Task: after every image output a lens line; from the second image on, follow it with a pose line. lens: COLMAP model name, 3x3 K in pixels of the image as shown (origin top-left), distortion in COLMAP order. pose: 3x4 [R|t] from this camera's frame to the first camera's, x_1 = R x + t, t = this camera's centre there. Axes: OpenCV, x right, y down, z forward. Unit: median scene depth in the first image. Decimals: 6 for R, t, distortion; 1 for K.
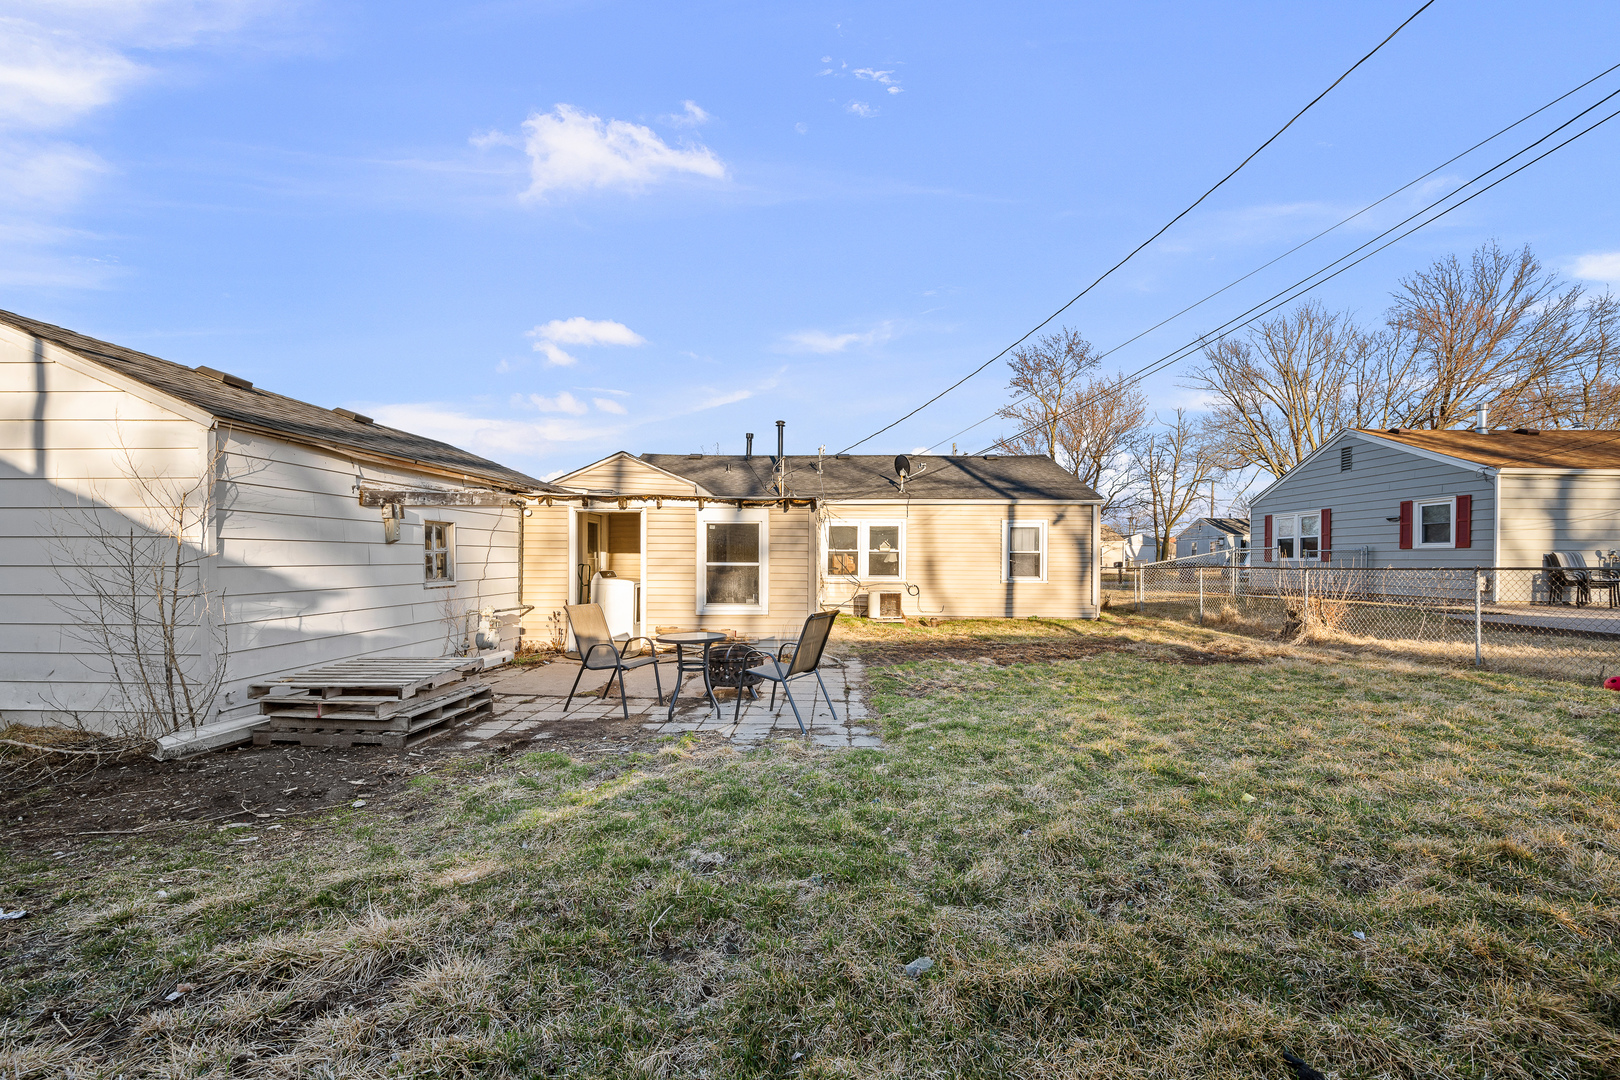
lens RADIAL K [[634.4, 0, 814.4], [0, 634.4, 555.8], [0, 0, 1]] dist [-0.001614, -0.000269]
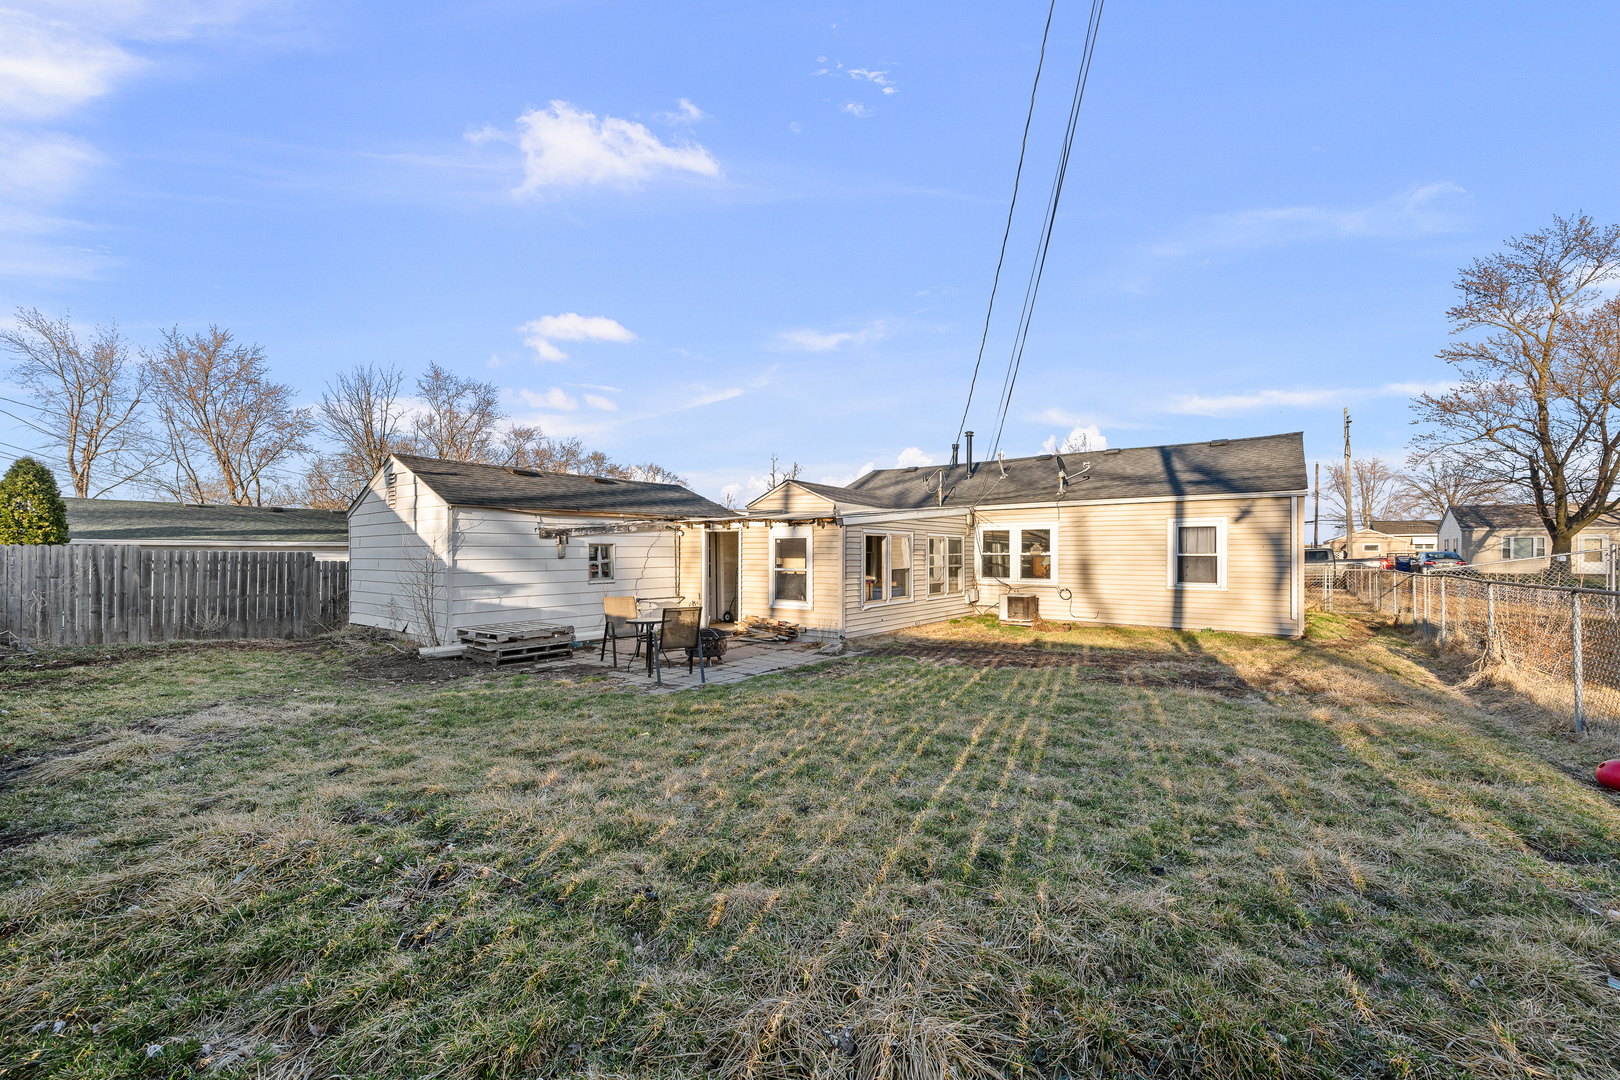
lens RADIAL K [[617.6, 0, 810.0], [0, 617.6, 540.0], [0, 0, 1]] dist [-0.001214, -0.000067]
pose [[0.817874, -0.017438, -0.575133, 0.627862], [0.007927, 0.999787, -0.019040, -0.022857], [0.575343, 0.011013, 0.817838, -0.006285]]
